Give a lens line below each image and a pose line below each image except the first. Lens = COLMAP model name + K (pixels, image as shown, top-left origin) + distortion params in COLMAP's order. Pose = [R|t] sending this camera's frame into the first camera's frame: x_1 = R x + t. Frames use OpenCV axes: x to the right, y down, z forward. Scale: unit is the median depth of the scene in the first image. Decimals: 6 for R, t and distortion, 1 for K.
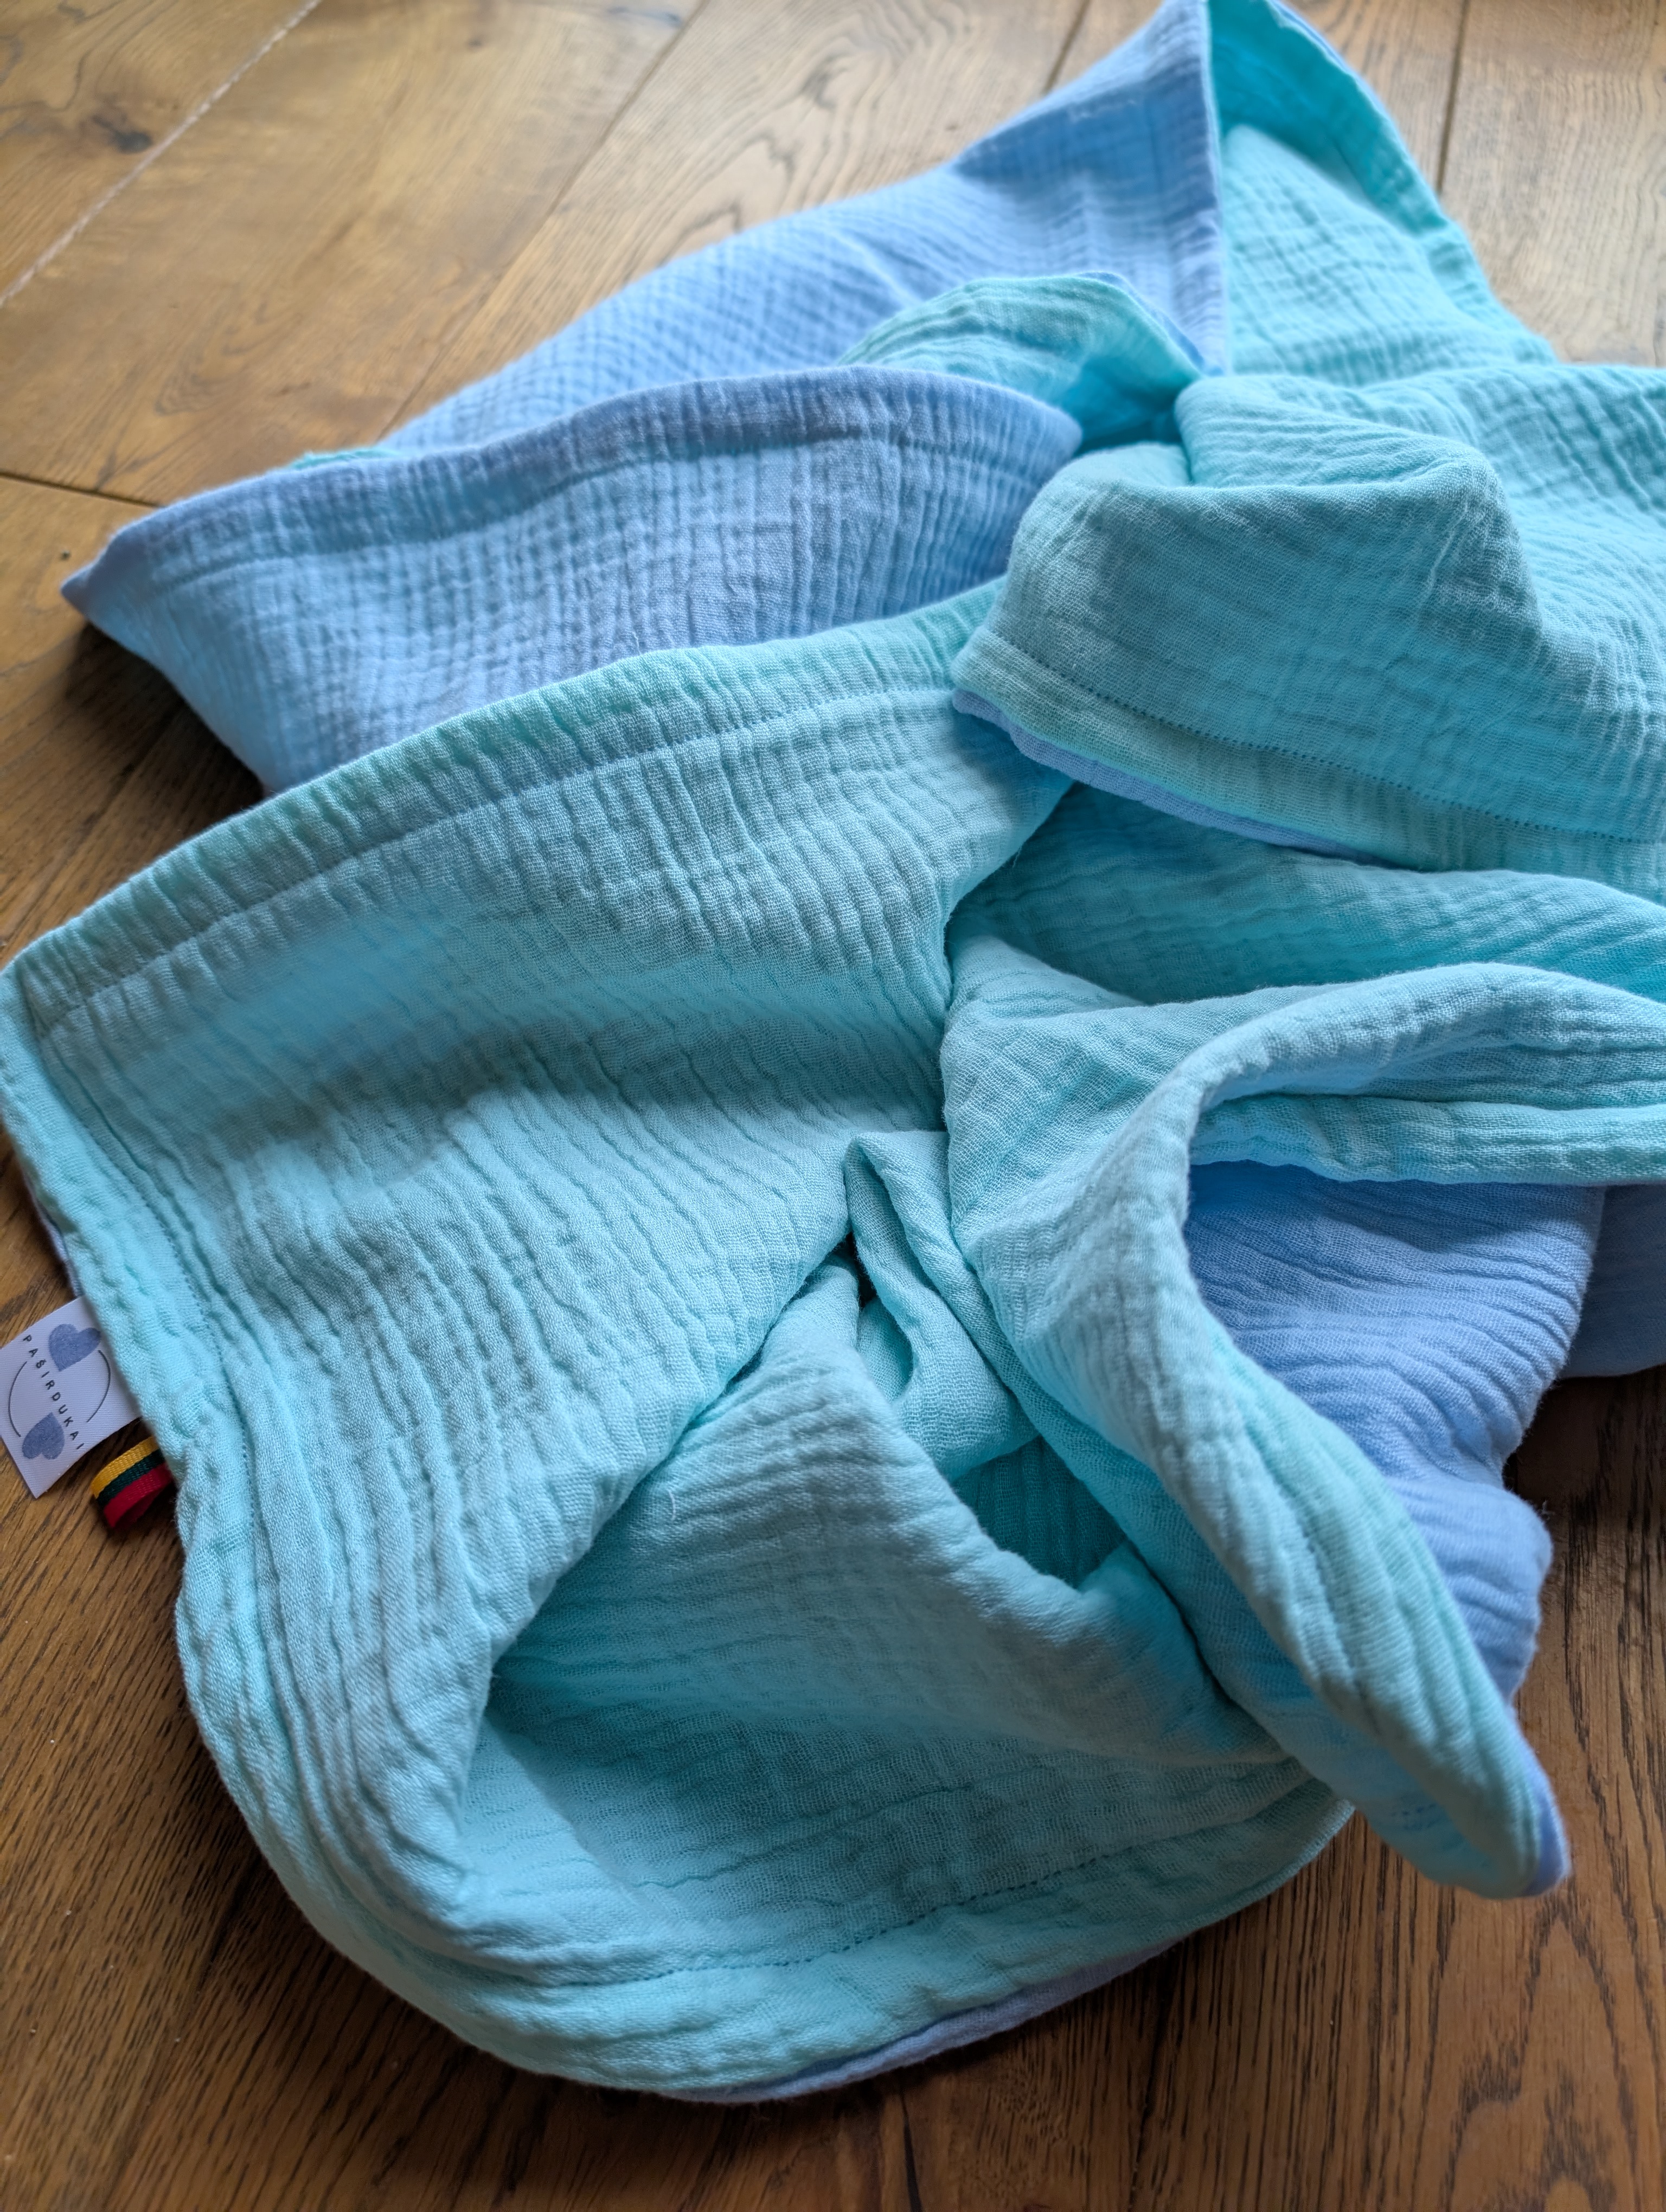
lens RADIAL K [[1668.3, 0, 826.6], [0, 1668.3, 1073.6], [0, 0, 1]] dist [-0.013688, -0.002515]
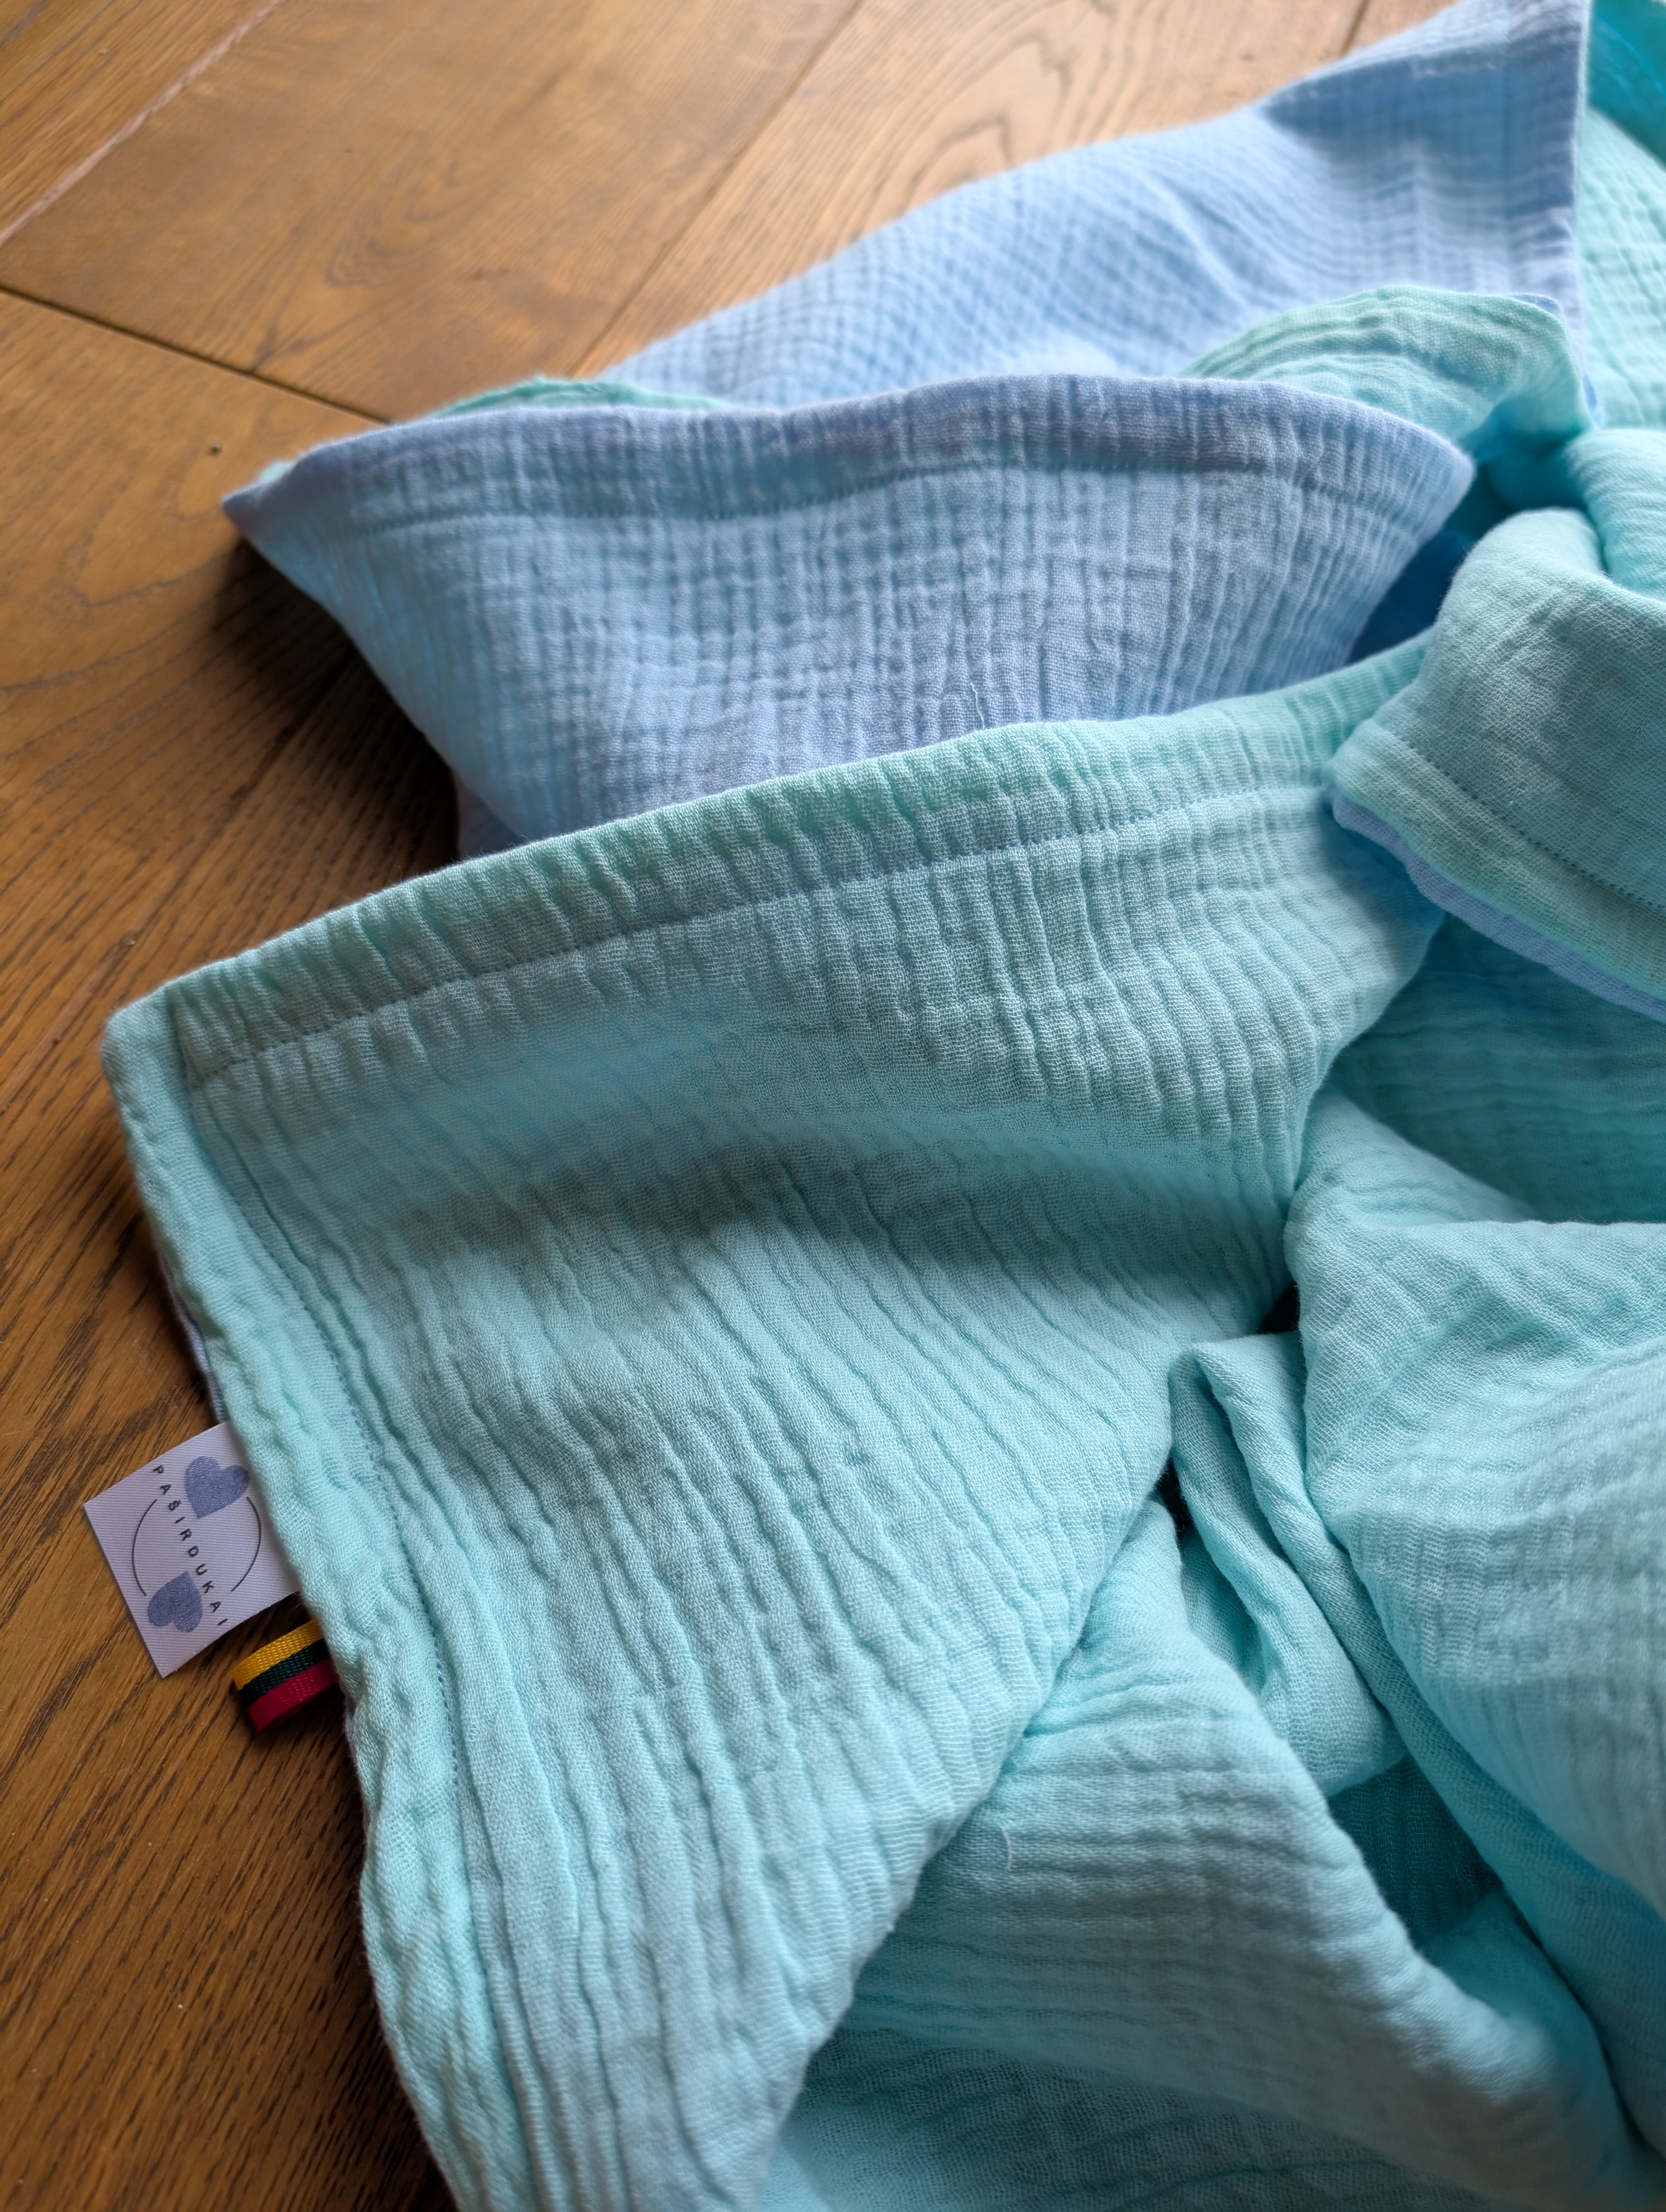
lens RADIAL K [[1676.6, 0, 845.0], [0, 1676.6, 1096.6], [0, 0, 1]] dist [-0.016778, -0.003949]
pose [[0.992309, 0.117023, 0.040354, -0.197781], [-0.119621, 0.990388, 0.069438, -0.120699], [-0.031840, -0.073731, 0.996770, 0.178704]]
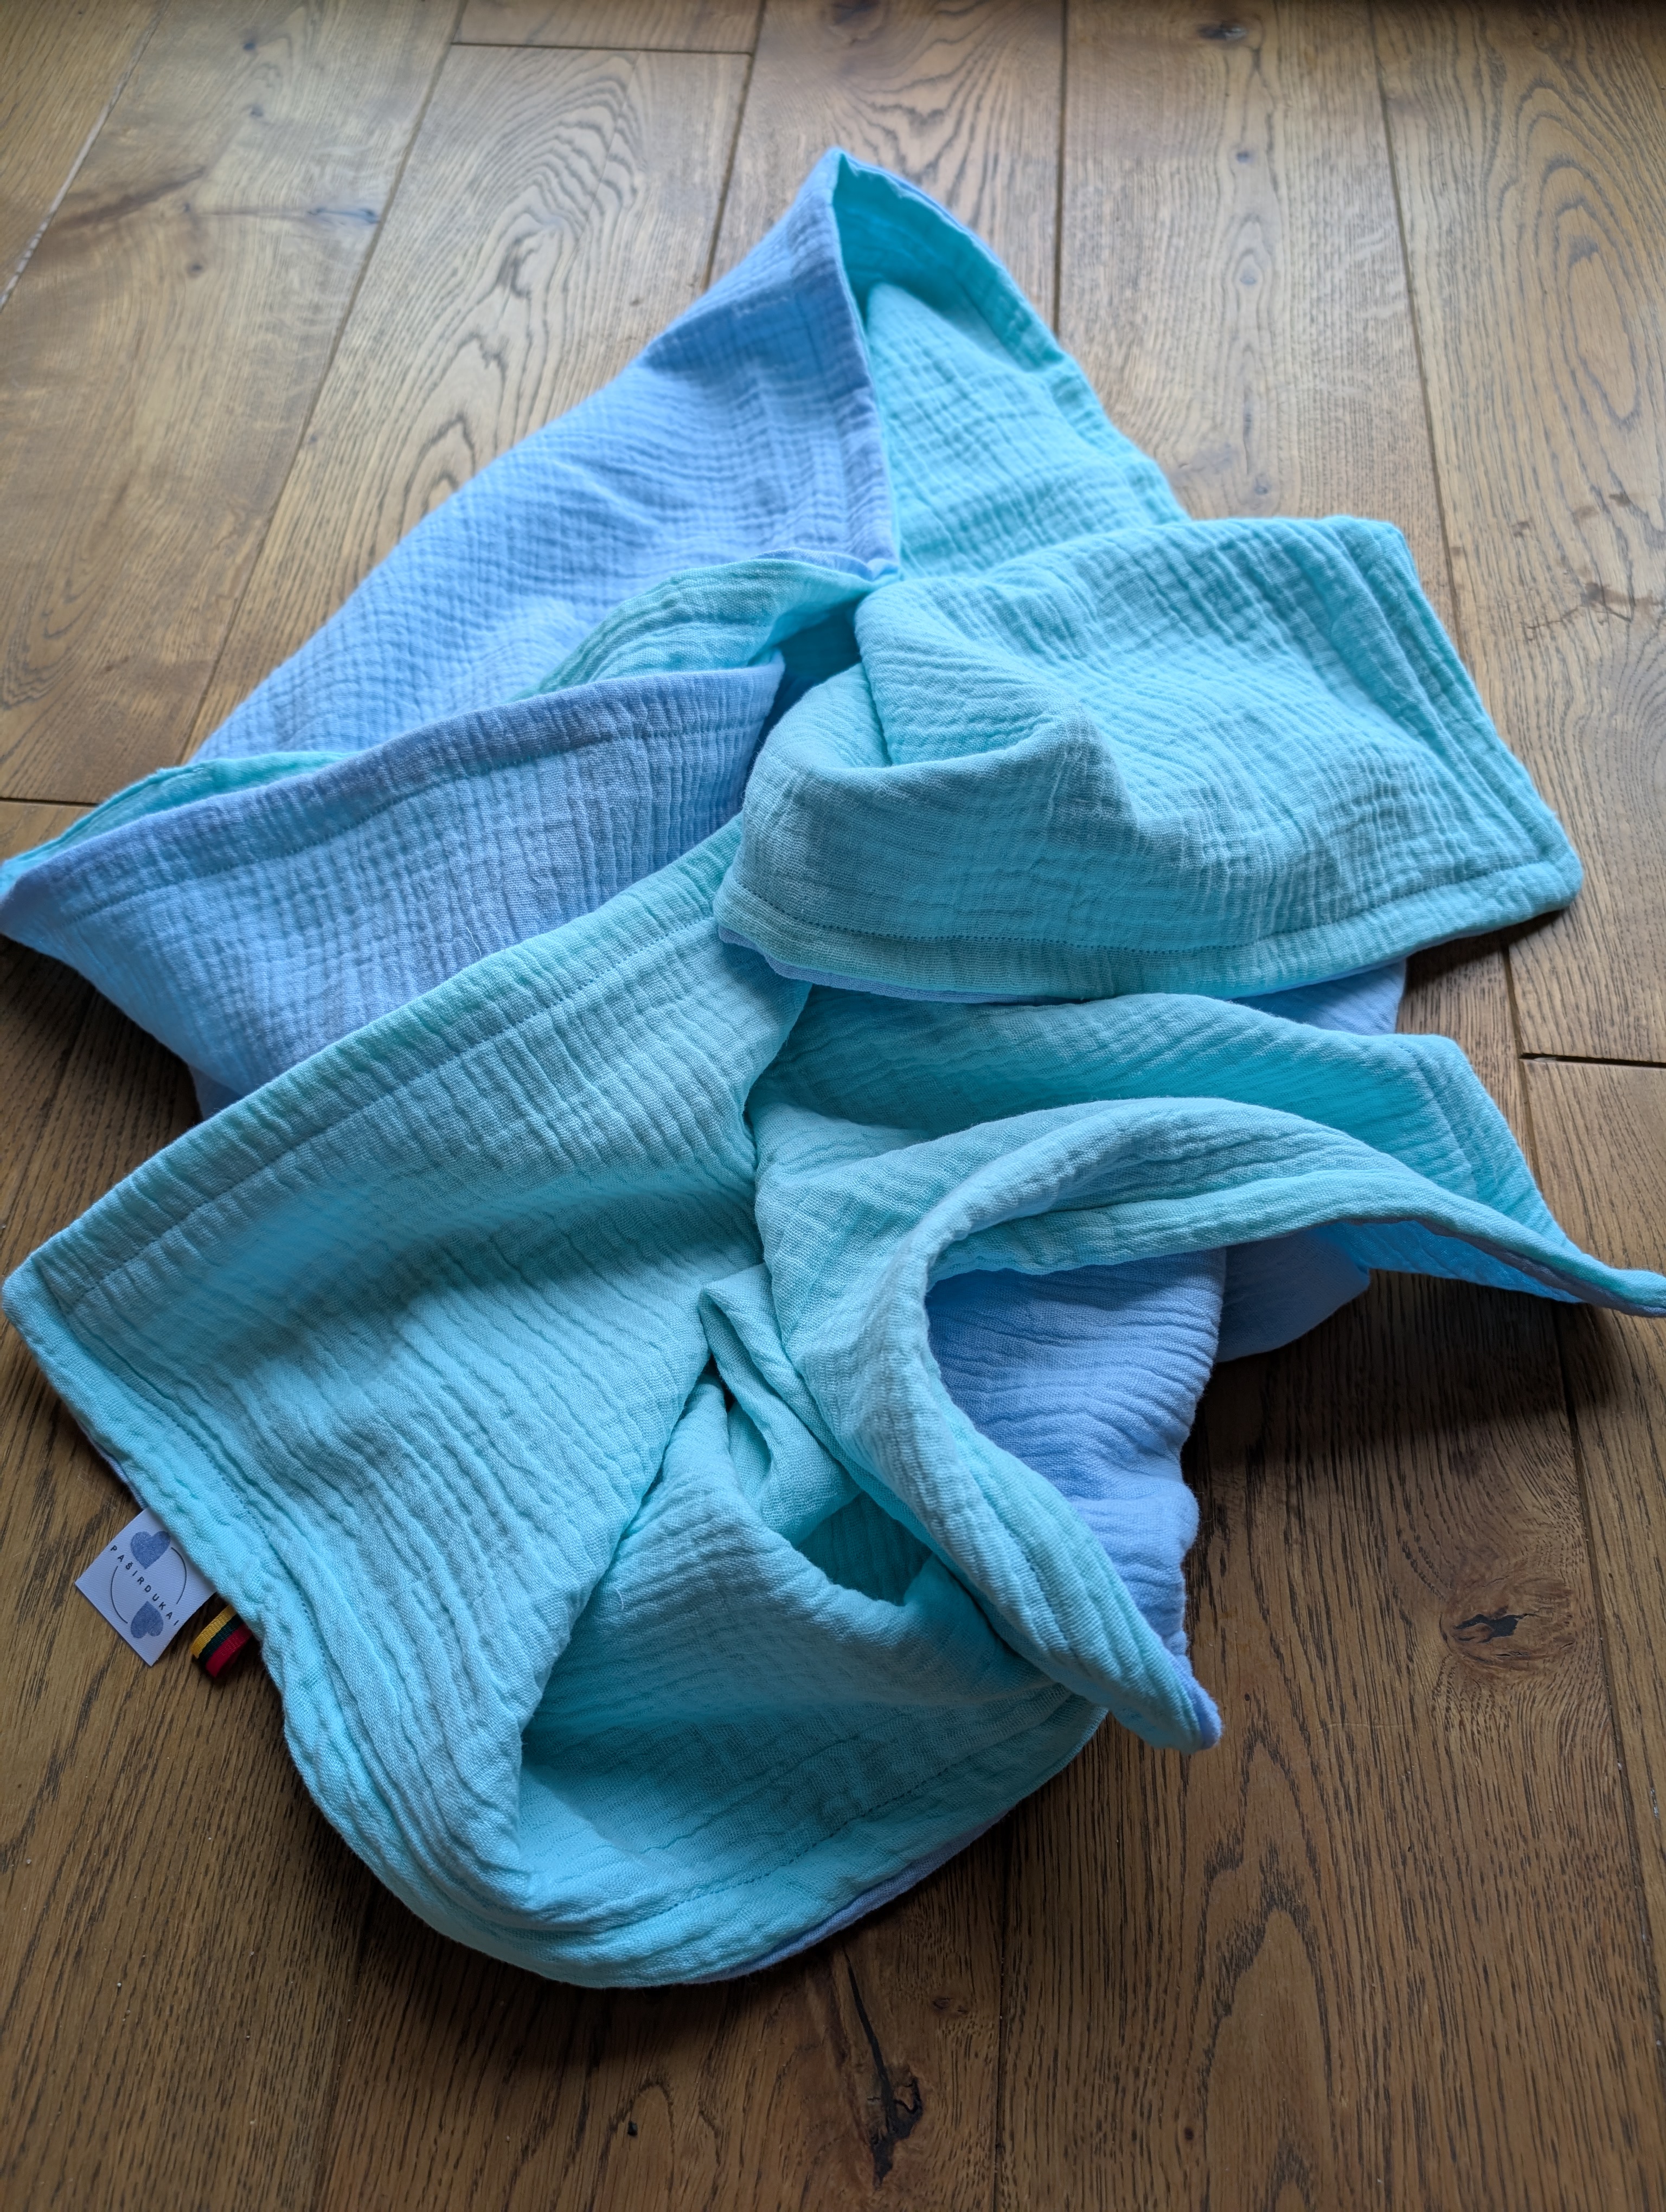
lens RADIAL K [[1652.9, 0, 822.9], [0, 1652.9, 1082.0], [0, 0, 1]] dist [-0.003986, -0.001346]
pose [[0.981578, -0.175490, 0.075552, 0.040850], [0.168971, 0.981909, 0.085467, -0.222247], [-0.089183, -0.071127, 0.993472, -0.332761]]
